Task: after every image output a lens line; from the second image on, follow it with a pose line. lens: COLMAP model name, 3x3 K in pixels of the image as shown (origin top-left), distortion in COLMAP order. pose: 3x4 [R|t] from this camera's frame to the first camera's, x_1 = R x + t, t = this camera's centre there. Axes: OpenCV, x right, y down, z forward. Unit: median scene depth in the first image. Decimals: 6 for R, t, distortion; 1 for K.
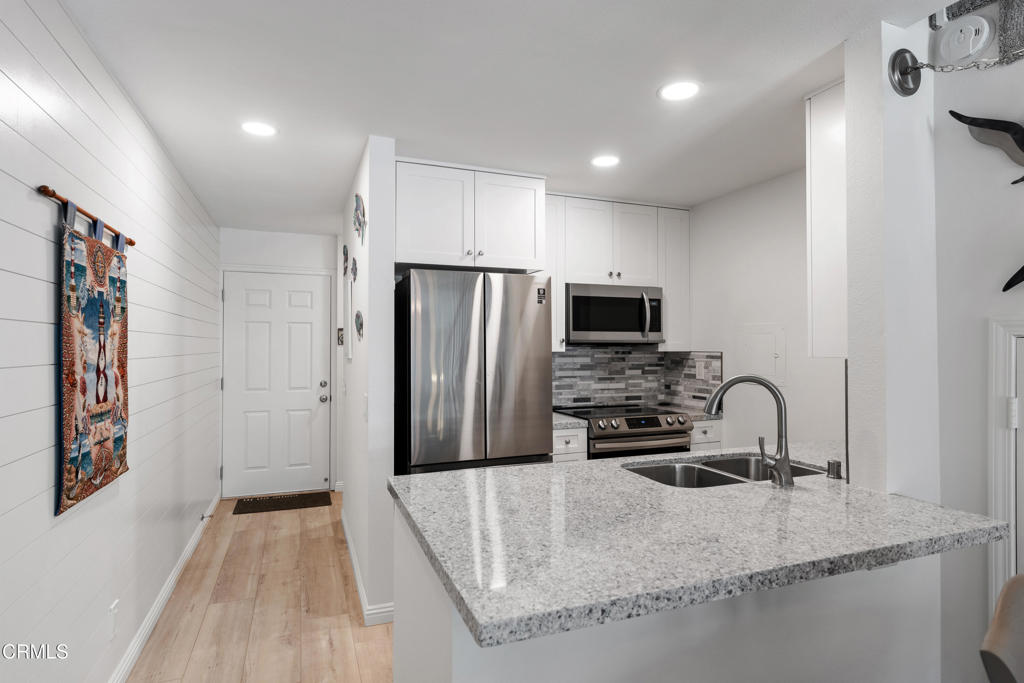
lens RADIAL K [[530.1, 0, 513.3], [0, 530.1, 342.7], [0, 0, 1]] dist [-0.000086, -0.000192]
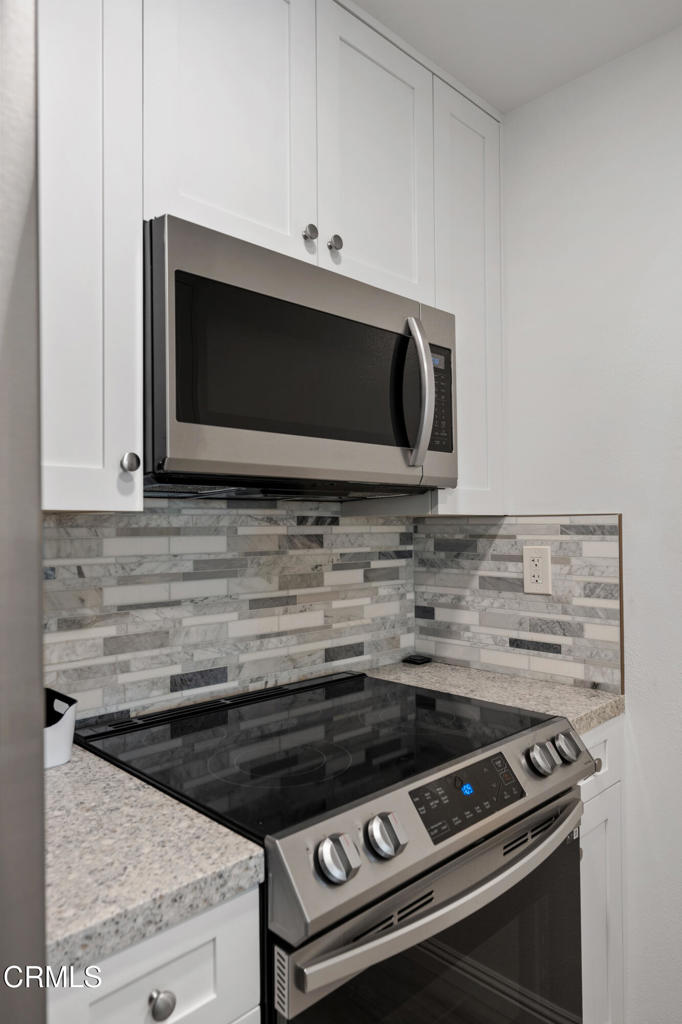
lens RADIAL K [[684.2, 0, 336.3], [0, 684.2, 513.8], [0, 0, 1]] dist [0.004172, 0.000444]
pose [[0.926555, -0.000723, 0.376158, 0.056090], [0.004185, 0.999956, -0.008386, 0.018707], [-0.376136, 0.009345, 0.926517, 0.610927]]
